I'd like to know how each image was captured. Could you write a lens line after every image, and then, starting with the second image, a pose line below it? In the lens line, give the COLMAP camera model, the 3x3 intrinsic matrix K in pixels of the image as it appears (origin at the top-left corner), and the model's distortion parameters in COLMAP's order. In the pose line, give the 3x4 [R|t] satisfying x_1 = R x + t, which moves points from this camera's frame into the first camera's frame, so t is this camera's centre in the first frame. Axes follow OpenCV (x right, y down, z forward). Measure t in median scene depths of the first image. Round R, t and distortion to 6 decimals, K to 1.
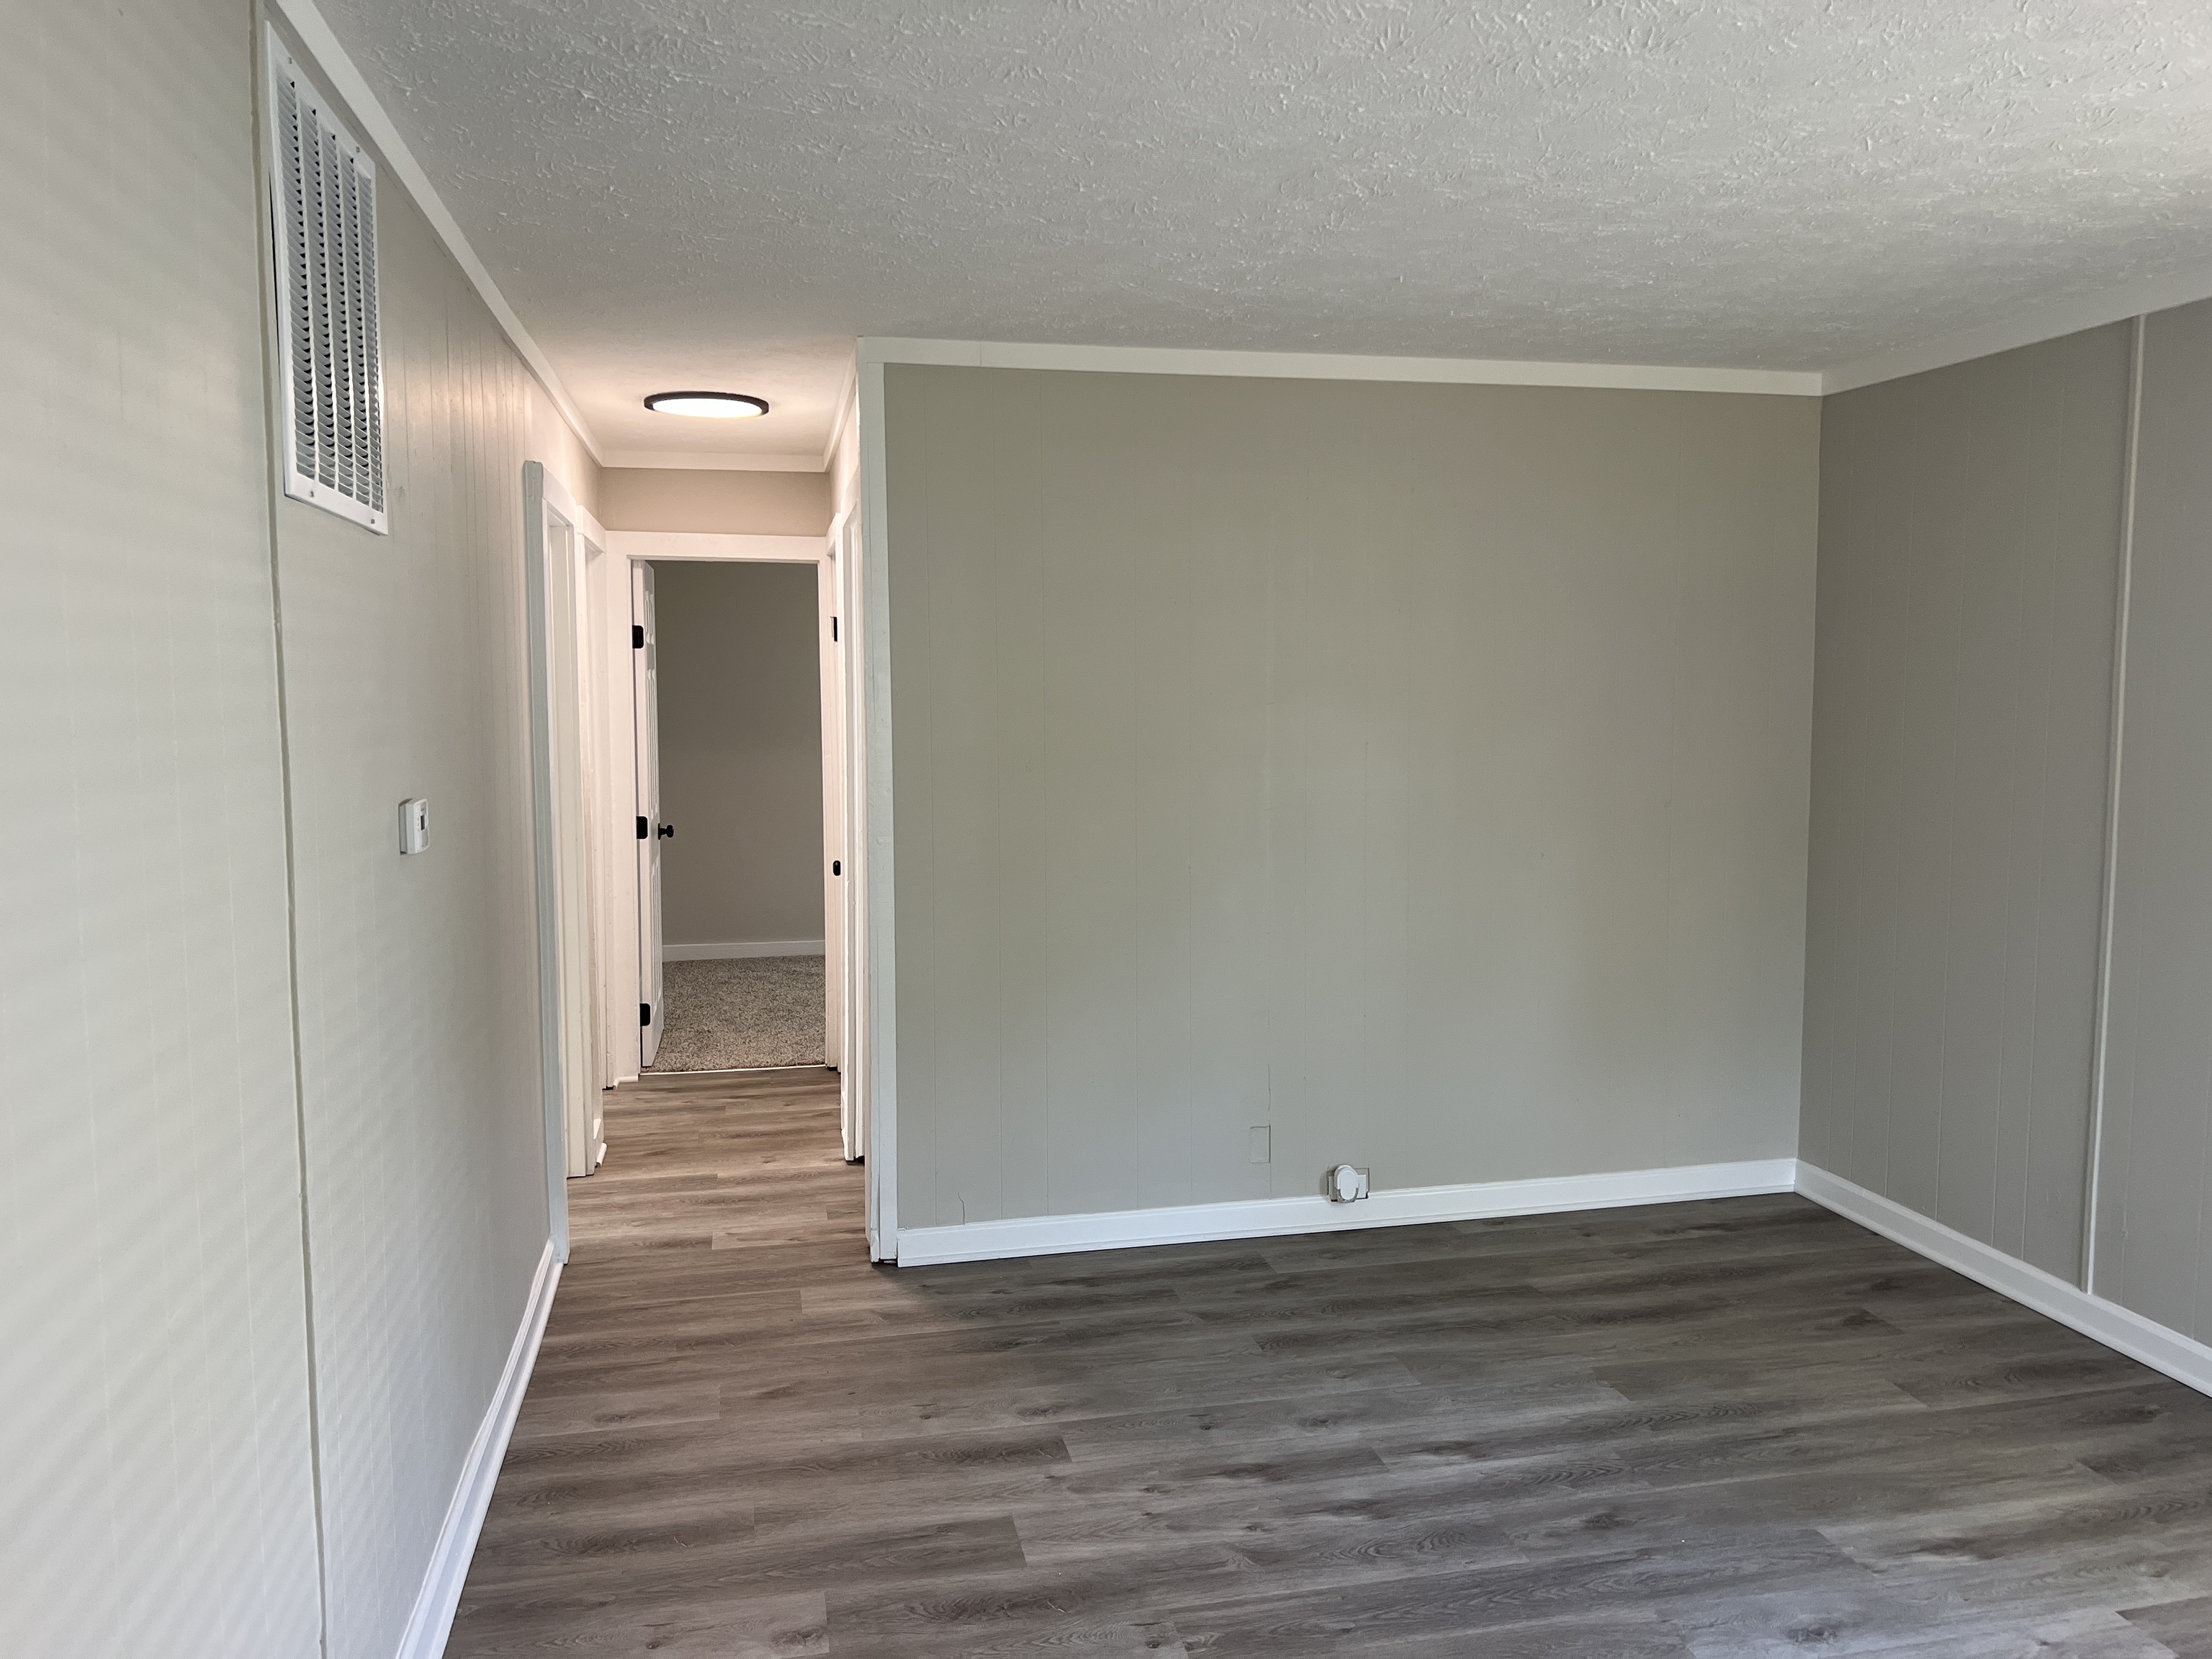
lens RADIAL K [[1663.9, 0, 1096.5], [0, 1663.9, 816.2], [0, 0, 1]] dist [0.057133, -0.064717]
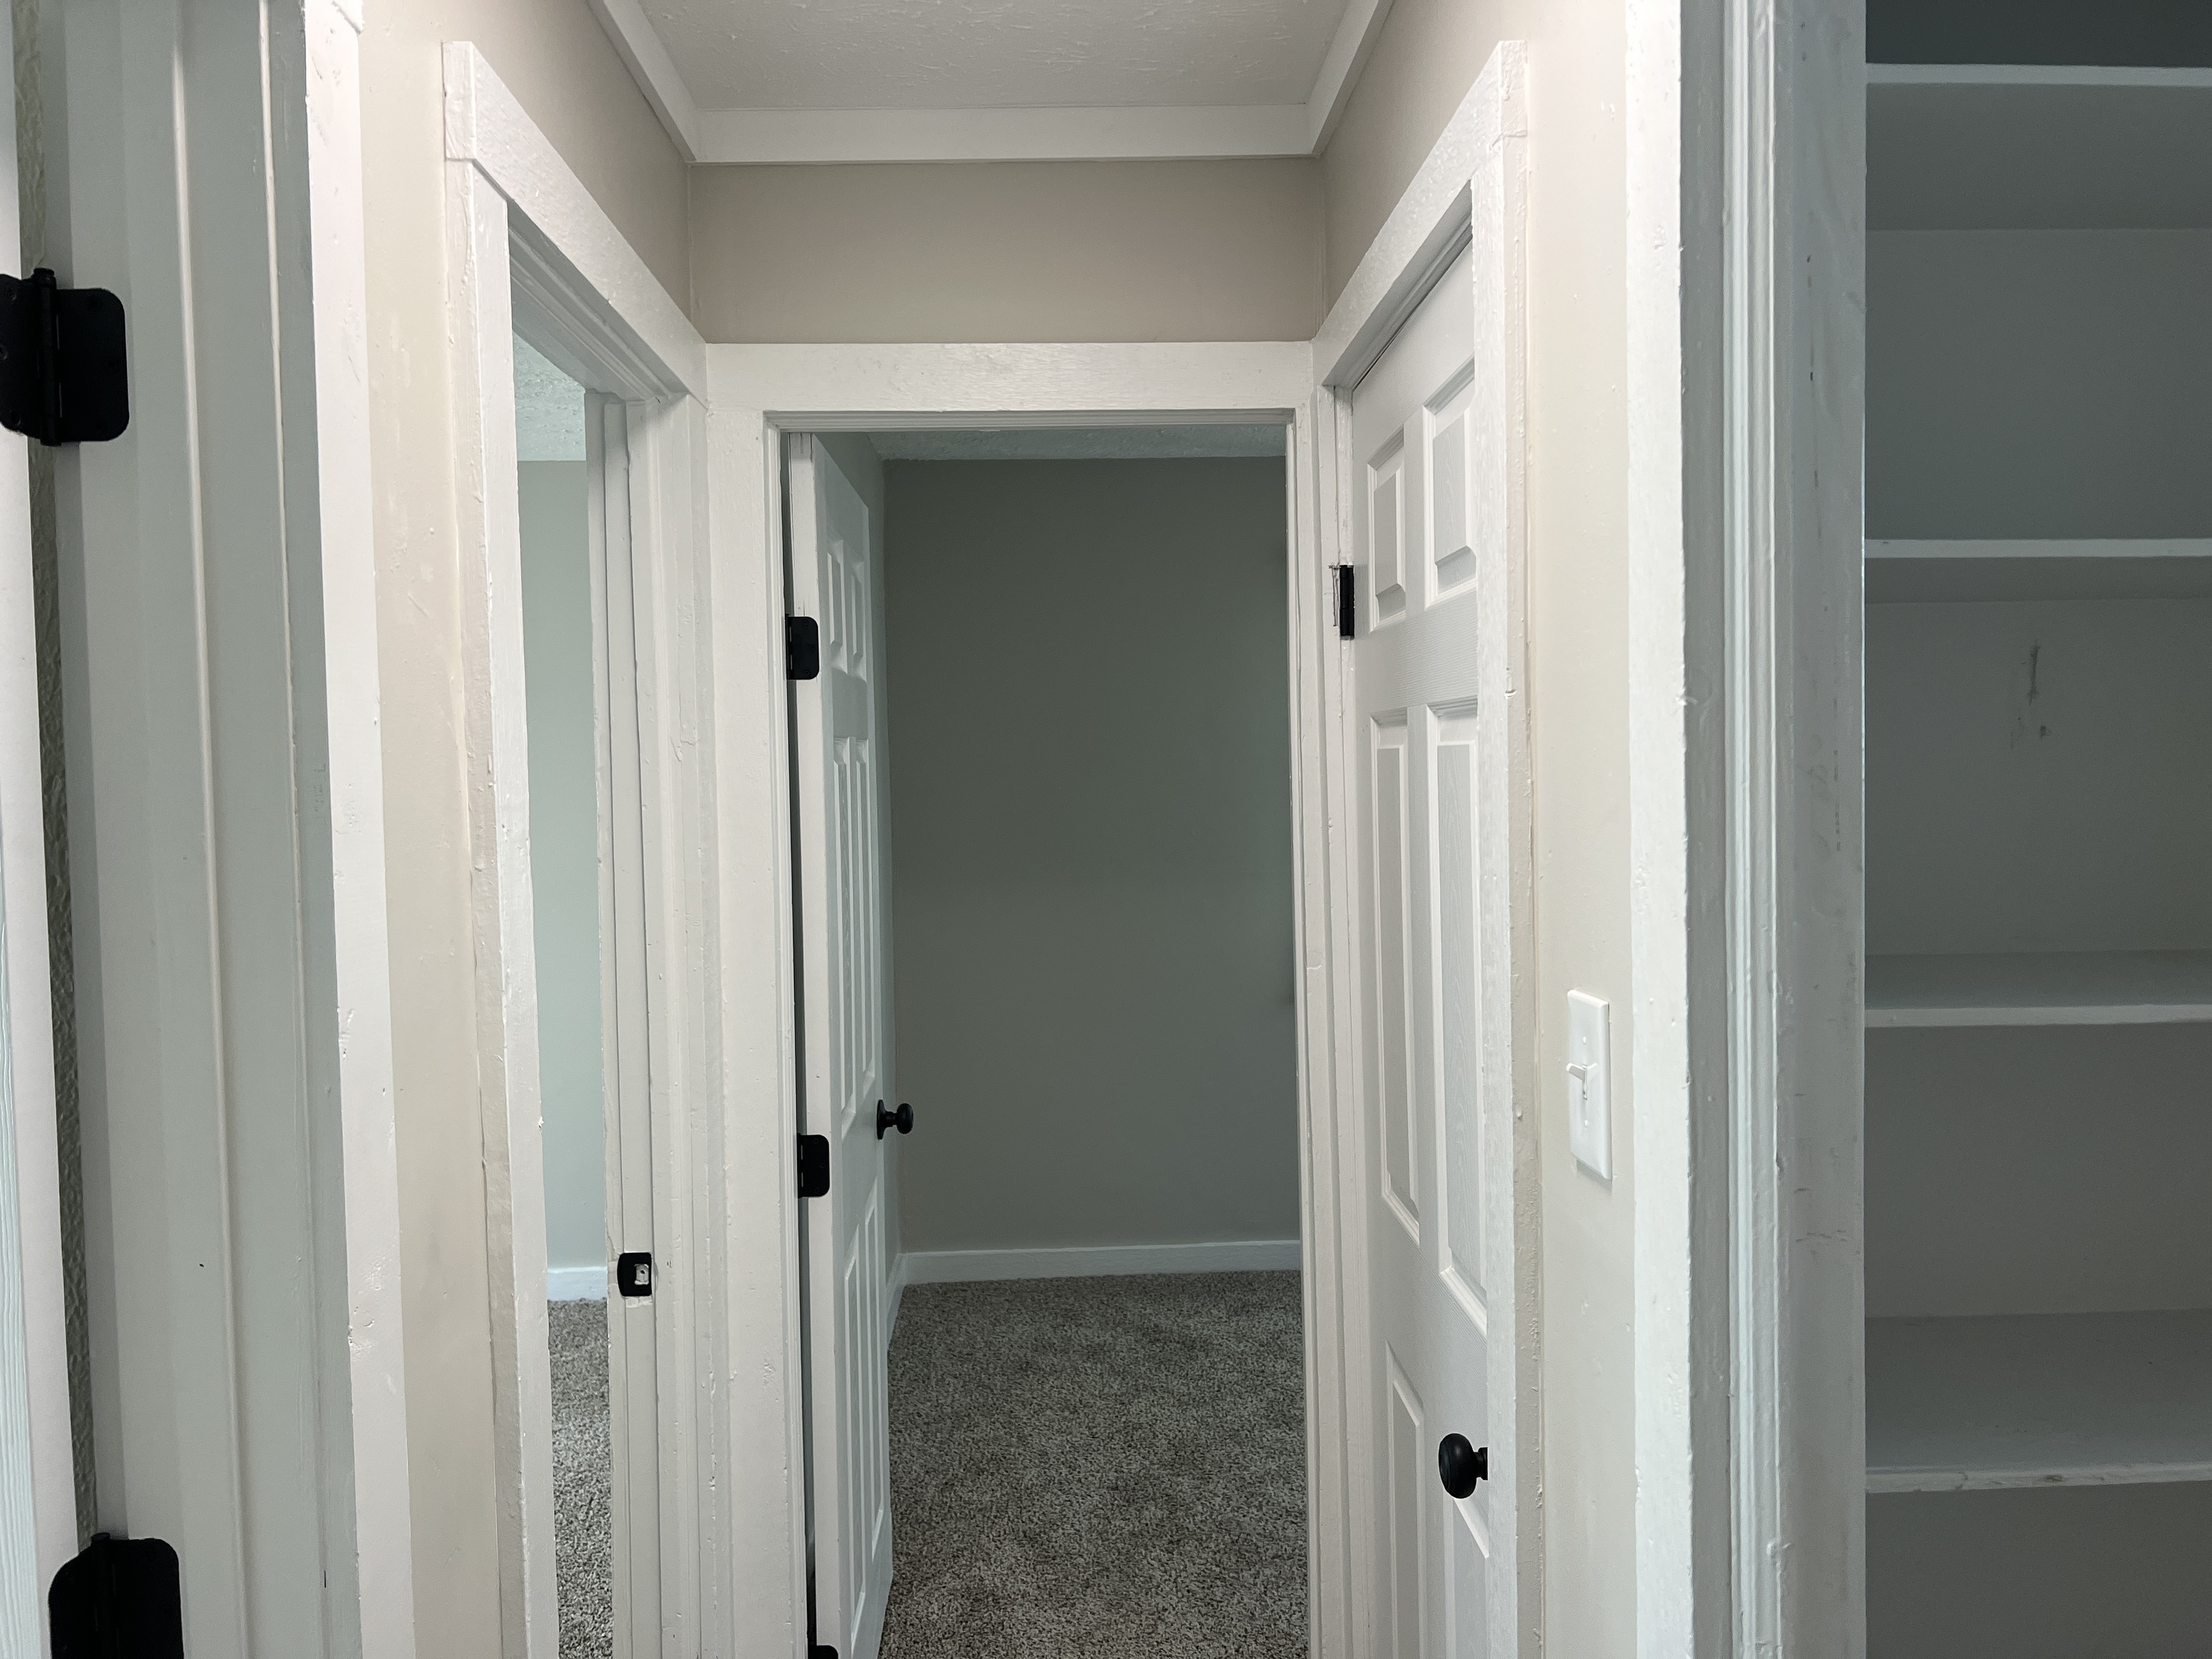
lens RADIAL K [[1663.9, 0, 1096.5], [0, 1663.9, 816.2], [0, 0, 1]] dist [0.057133, -0.064717]
pose [[0.985422, -0.013802, -0.169566, -0.146724], [0.005047, 0.998637, -0.051956, -0.050197], [0.170052, 0.050343, 0.984148, 0.641843]]
